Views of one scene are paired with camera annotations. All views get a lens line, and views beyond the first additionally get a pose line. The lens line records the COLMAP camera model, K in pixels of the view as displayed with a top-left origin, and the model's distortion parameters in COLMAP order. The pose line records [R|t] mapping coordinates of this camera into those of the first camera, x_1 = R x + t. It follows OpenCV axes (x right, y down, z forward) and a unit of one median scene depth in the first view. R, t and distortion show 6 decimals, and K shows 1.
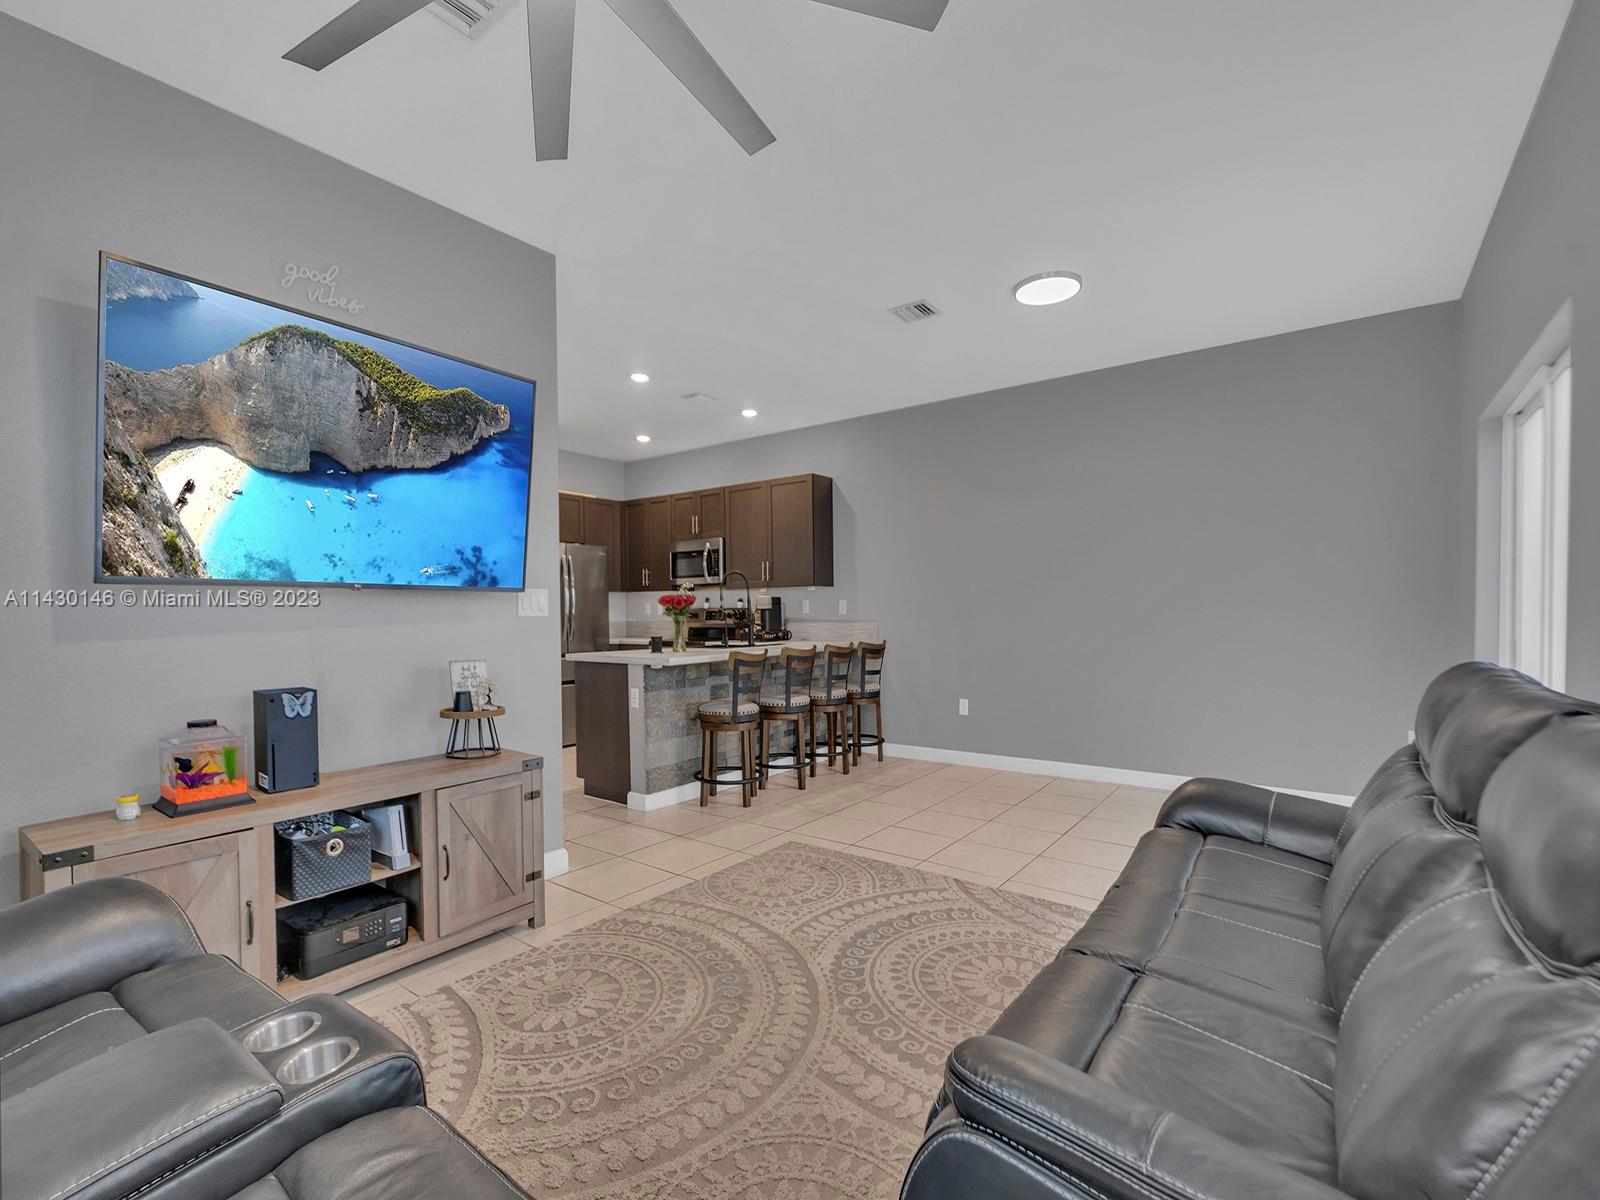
lens RADIAL K [[730.1, 0, 780.6], [0, 730.1, 642.7], [0, 0, 1]] dist [0.000249, -0.000057]
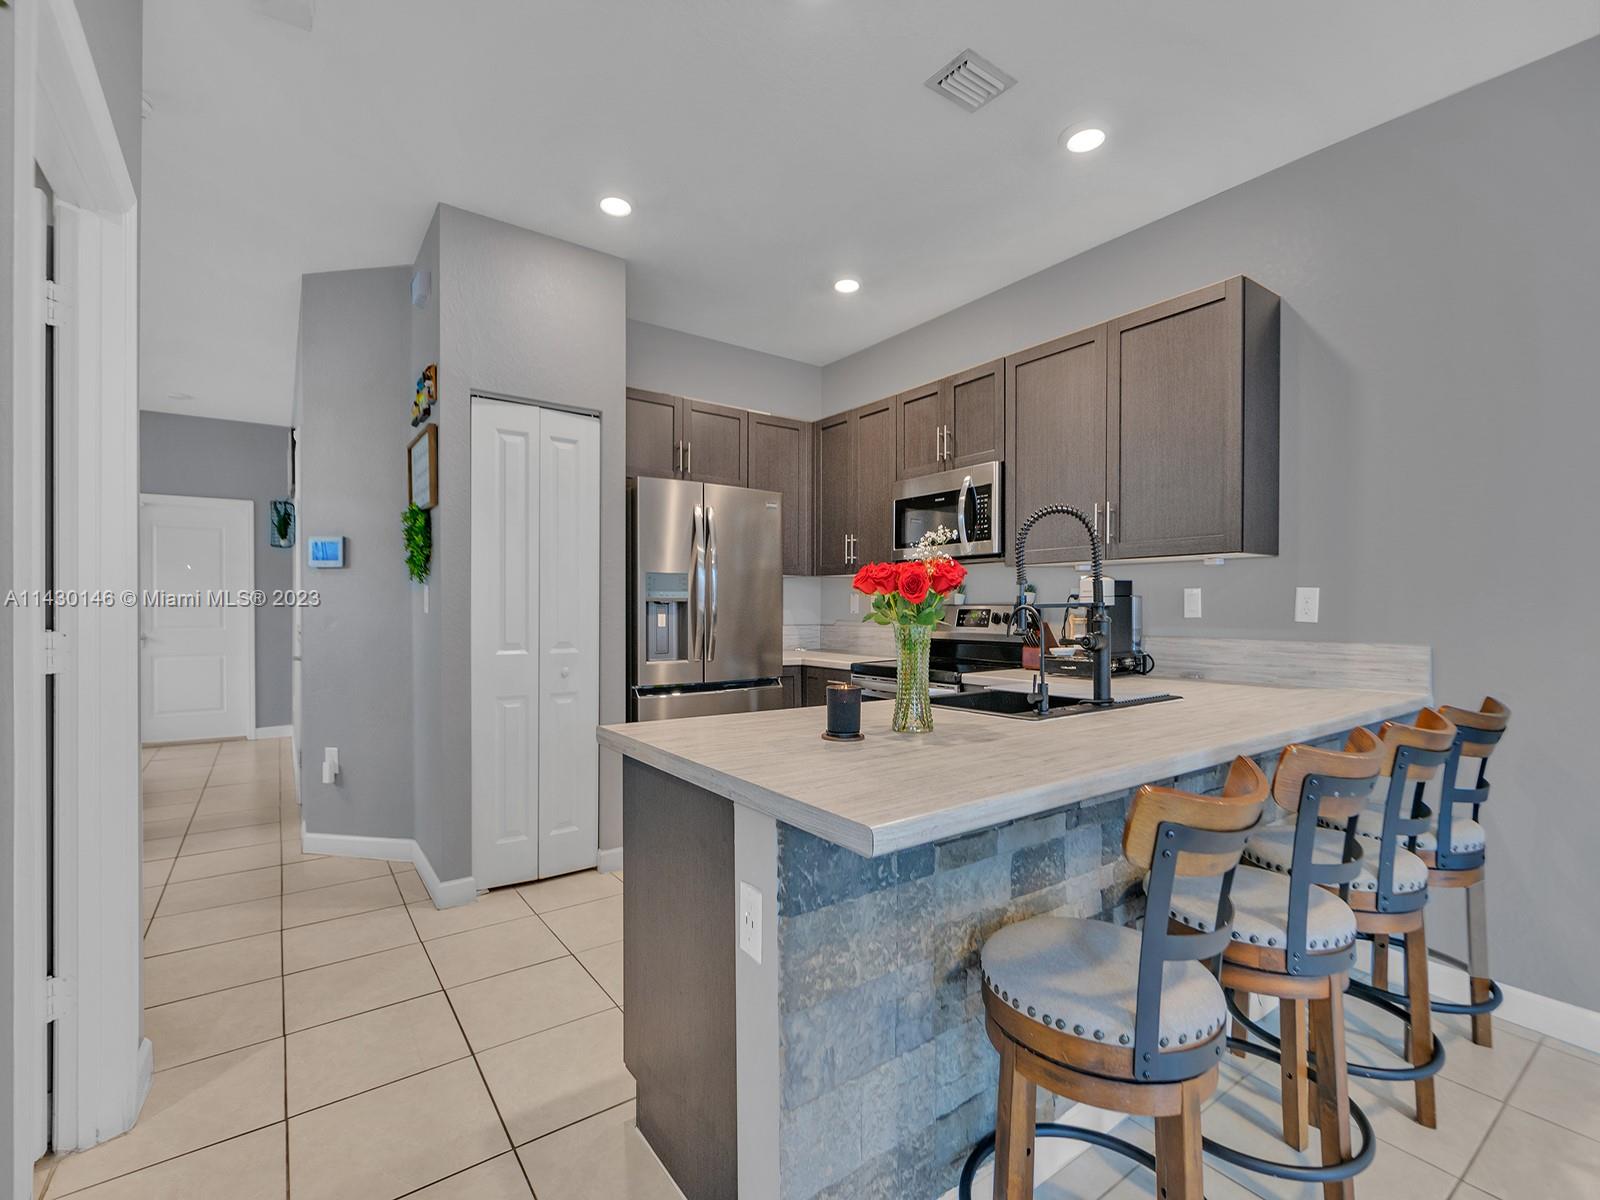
lens RADIAL K [[720.7, 0, 788.5], [0, 720.7, 618.0], [0, 0, 1]] dist [0.000575, 0.000299]
pose [[0.956899, 0.014469, -0.290062, -0.105551], [-0.022980, 0.999399, -0.025960, -0.032246], [0.289512, 0.031507, 0.956656, 0.717694]]
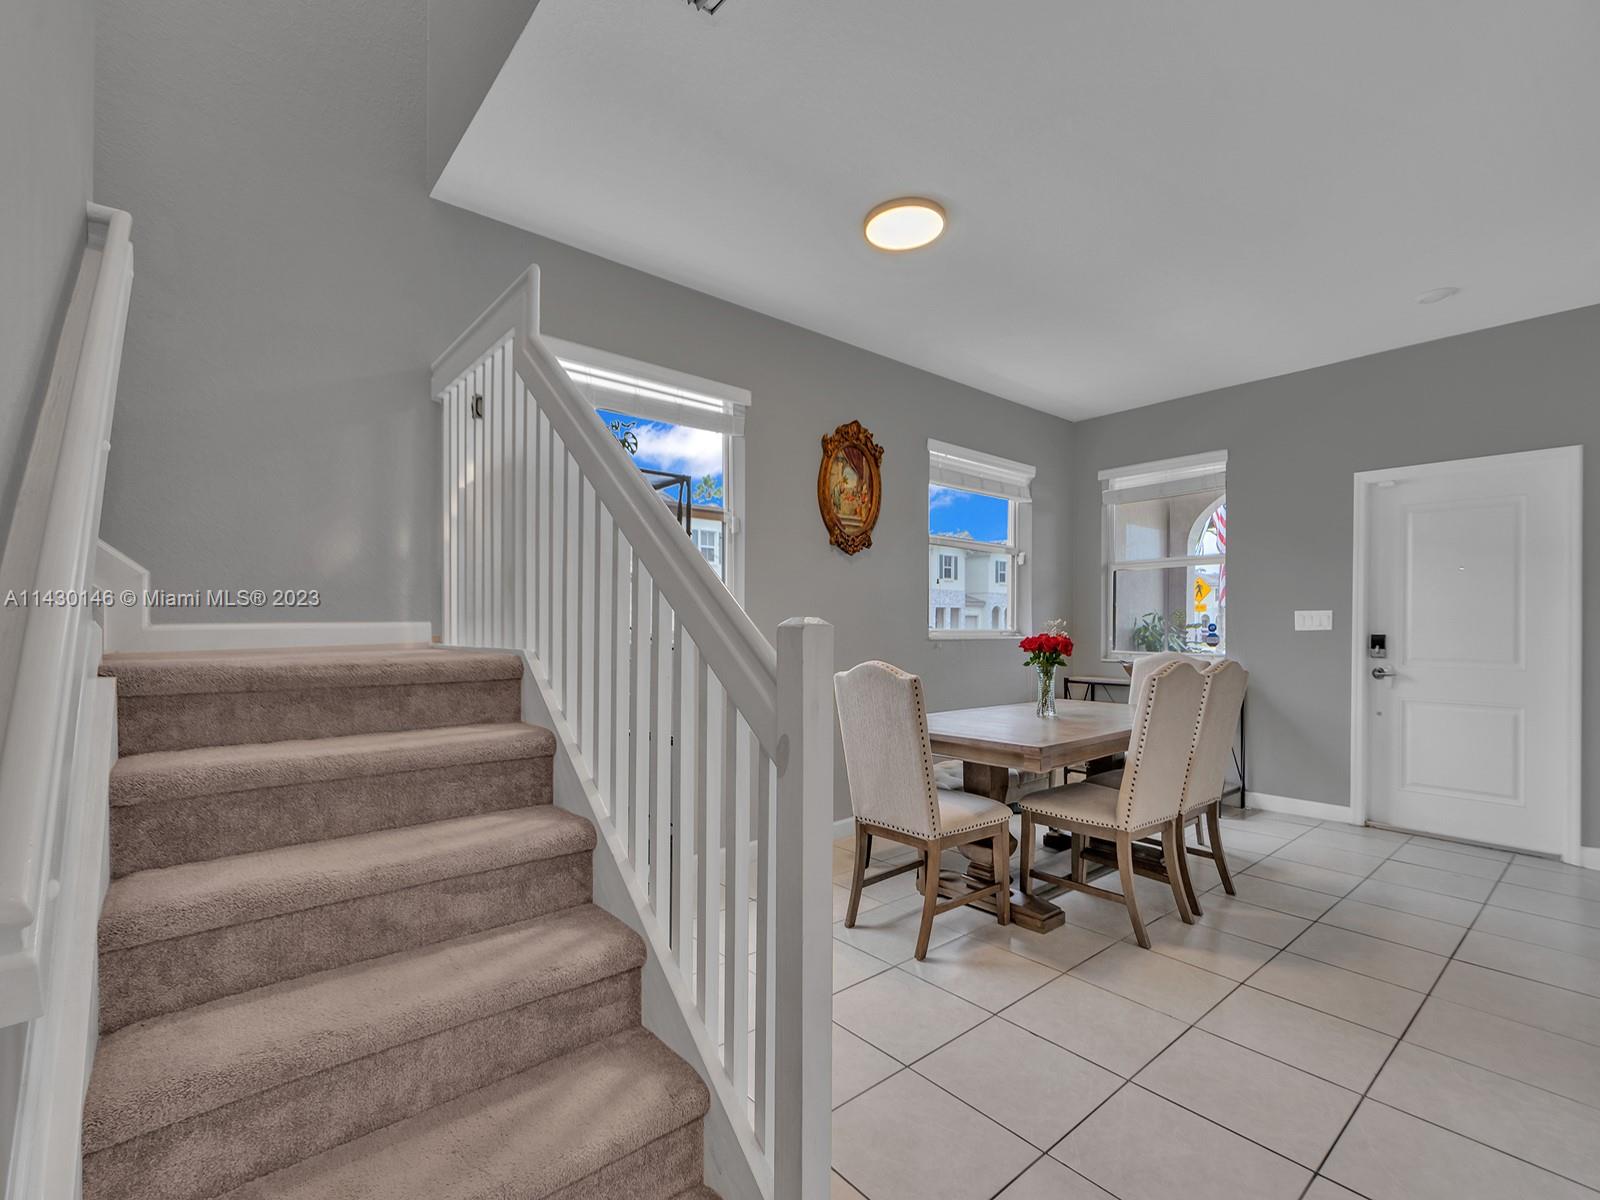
lens RADIAL K [[710.1, 0, 794.9], [0, 710.1, 632.3], [0, 0, 1]] dist [0.012740, -0.000183]
pose [[-0.209335, 0.018500, -0.977669, -0.557416], [-0.046381, 0.998508, 0.028825, -0.047565], [0.976743, 0.051379, -0.208164, 1.080813]]
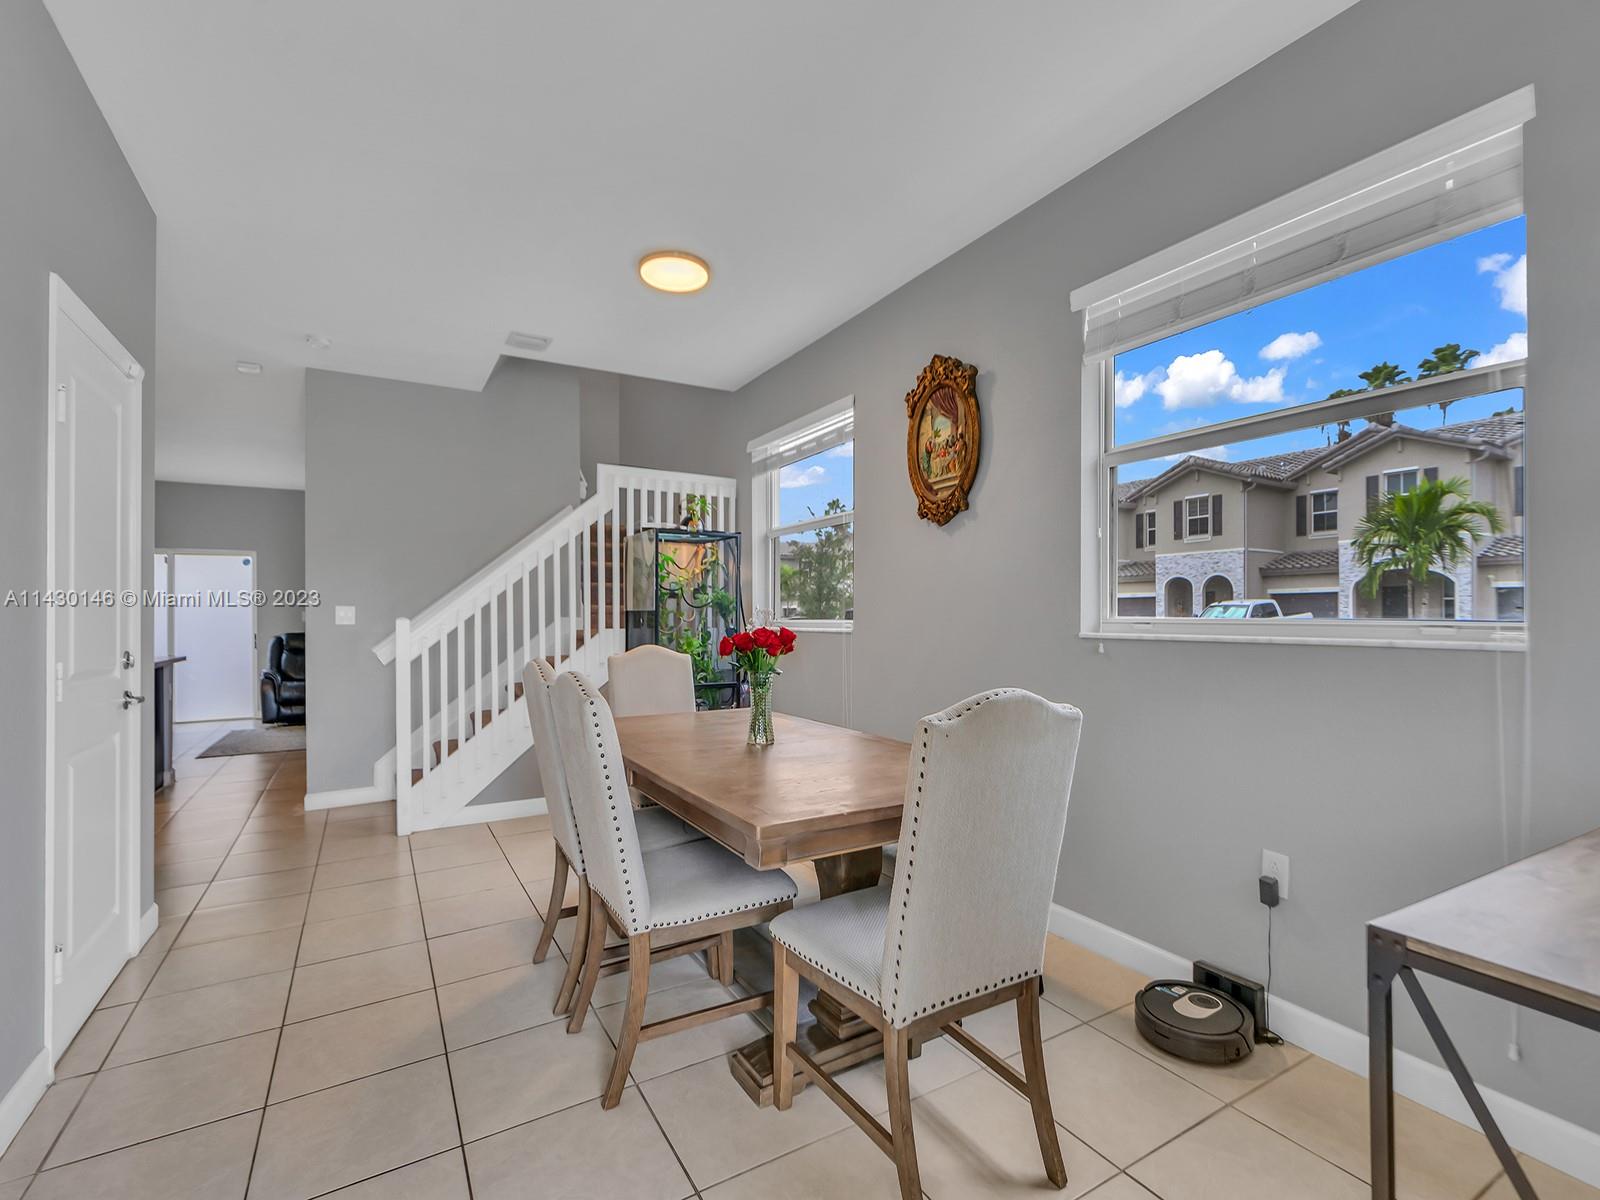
lens RADIAL K [[720.7, 0, 788.5], [0, 720.7, 618.0], [0, 0, 1]] dist [0.000575, 0.000299]
pose [[-0.926785, 0.012792, 0.375374, -1.569398], [0.030155, 0.998728, 0.040417, -0.064423], [-0.374379, 0.048777, -0.925992, 1.676611]]
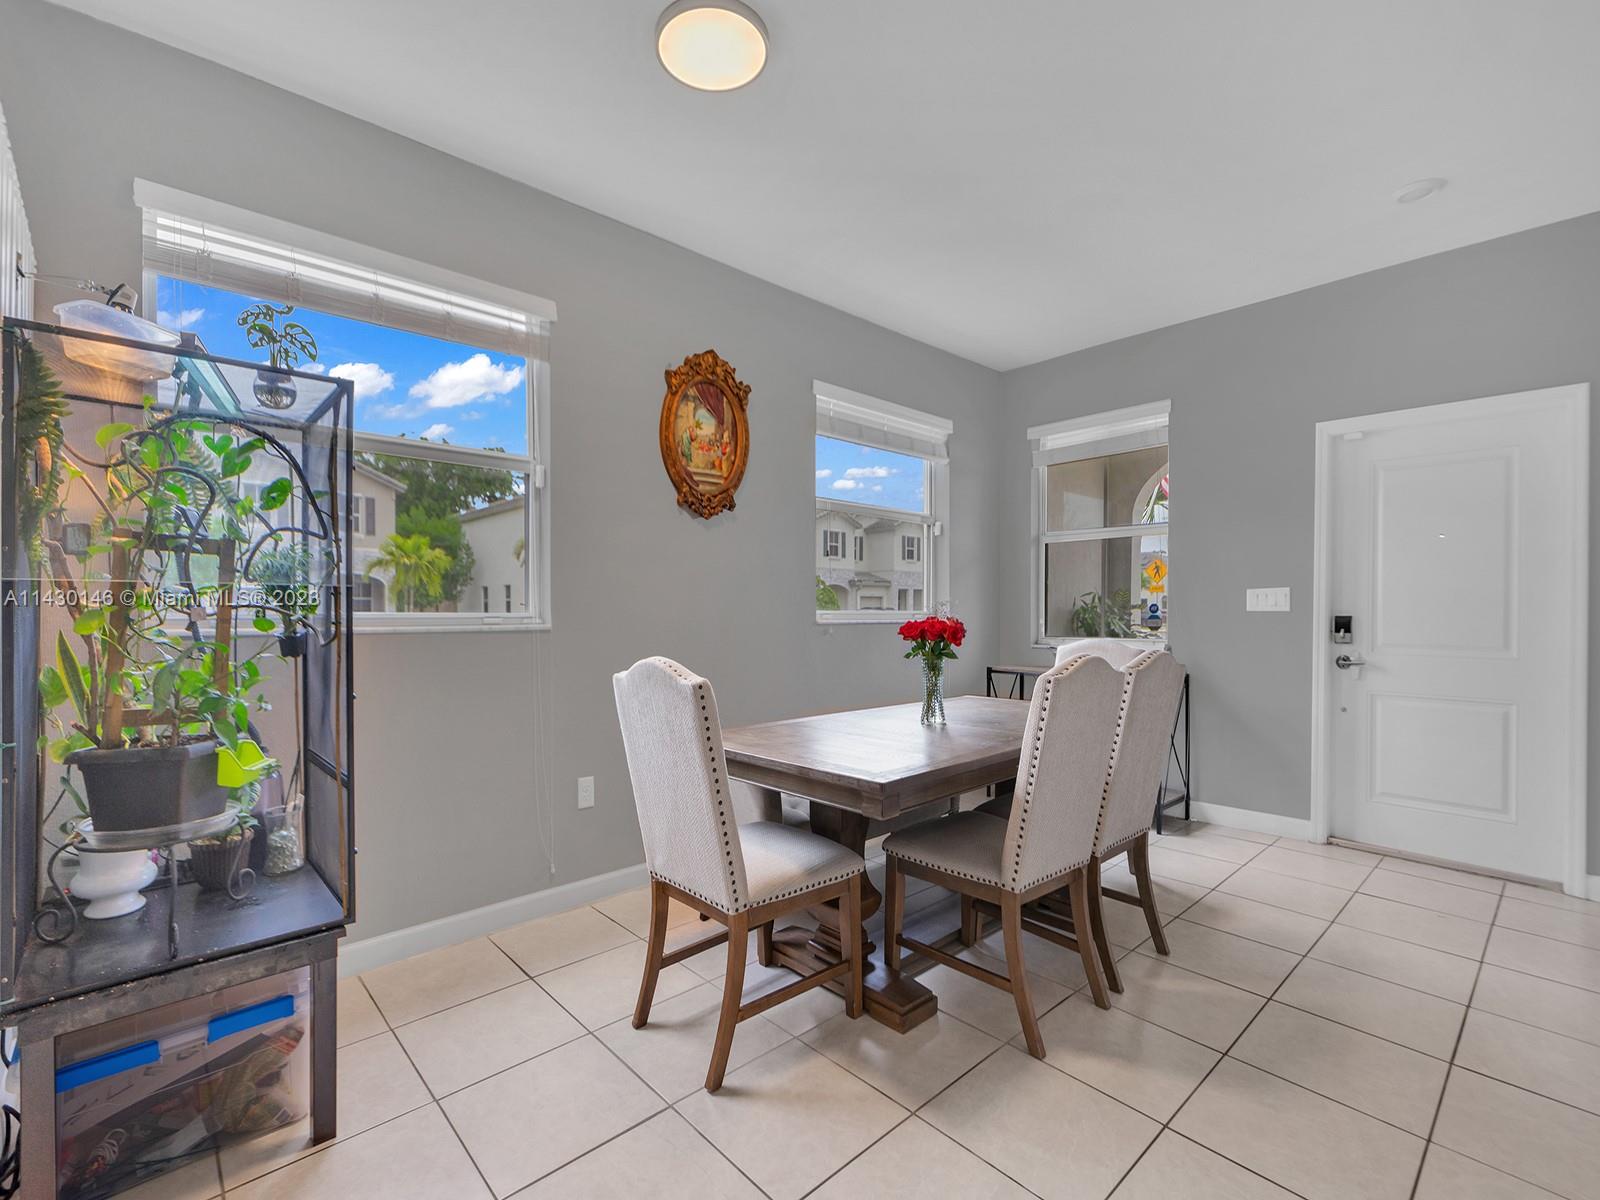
lens RADIAL K [[713.4, 0, 787.5], [0, 713.4, 619.1], [0, 0, 1]] dist [0.010045, 0.000677]
pose [[-0.174573, 0.025475, -0.984315, -0.750852], [-0.044278, 0.998451, 0.033693, -0.049135], [0.983648, 0.049465, -0.173175, 1.167802]]
